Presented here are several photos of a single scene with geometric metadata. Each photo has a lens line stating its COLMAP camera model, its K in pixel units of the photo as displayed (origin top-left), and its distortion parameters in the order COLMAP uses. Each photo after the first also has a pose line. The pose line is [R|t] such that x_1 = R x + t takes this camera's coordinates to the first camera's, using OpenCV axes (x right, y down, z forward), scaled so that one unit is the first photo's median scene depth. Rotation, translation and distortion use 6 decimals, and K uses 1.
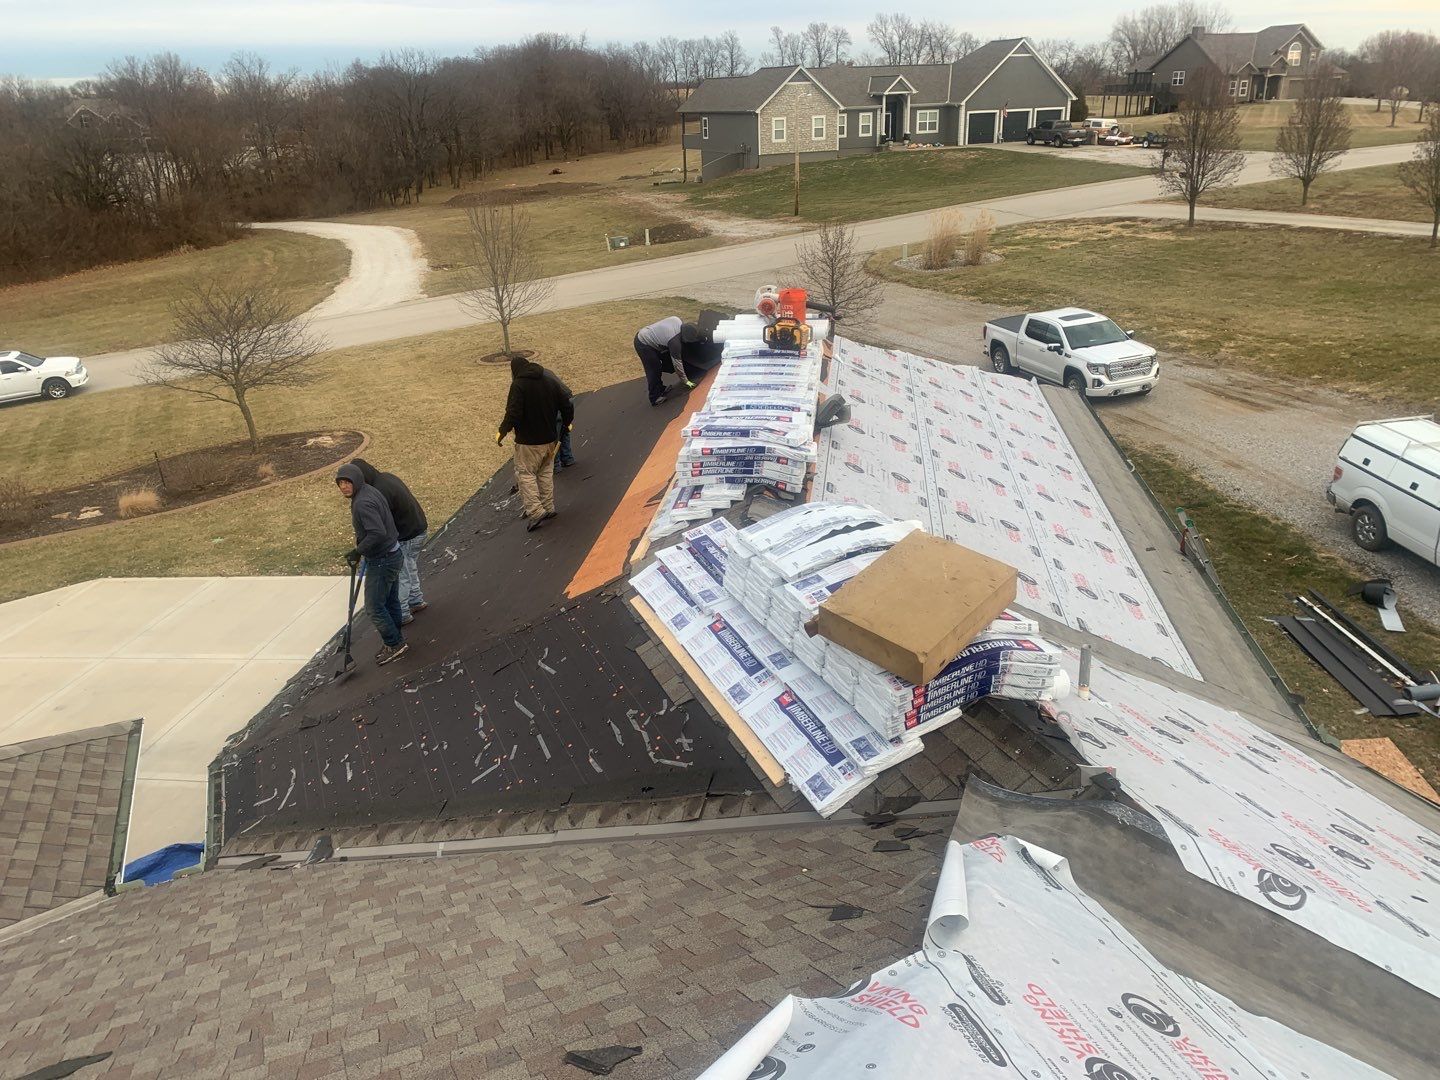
lens RADIAL K [[1072.8, 0, 715.5], [0, 1072.8, 520.3], [0, 0, 1]] dist [0.106452, -0.186379]
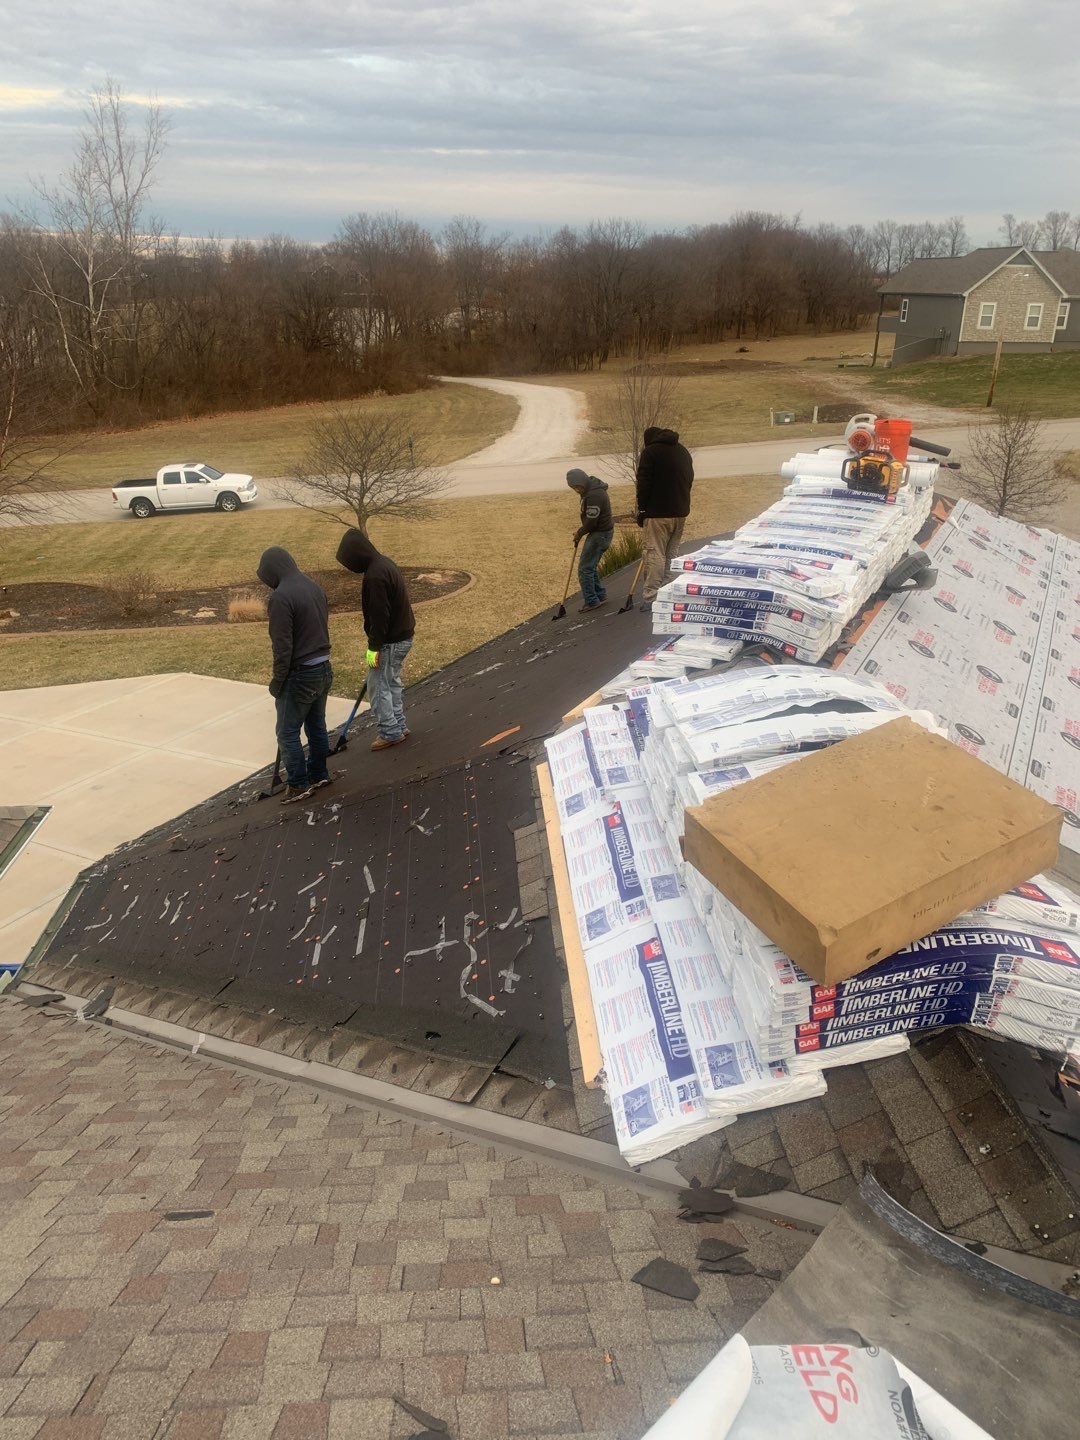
lens RADIAL K [[1071.7, 0, 559.7], [0, 1071.7, 716.7], [0, 0, 1]] dist [0.046196, -0.059239]
pose [[0.951002, 0.159295, -0.264990, 0.105273], [-0.156174, 0.987180, 0.032948, 0.011722], [0.266842, 0.010051, 0.963688, 0.244665]]
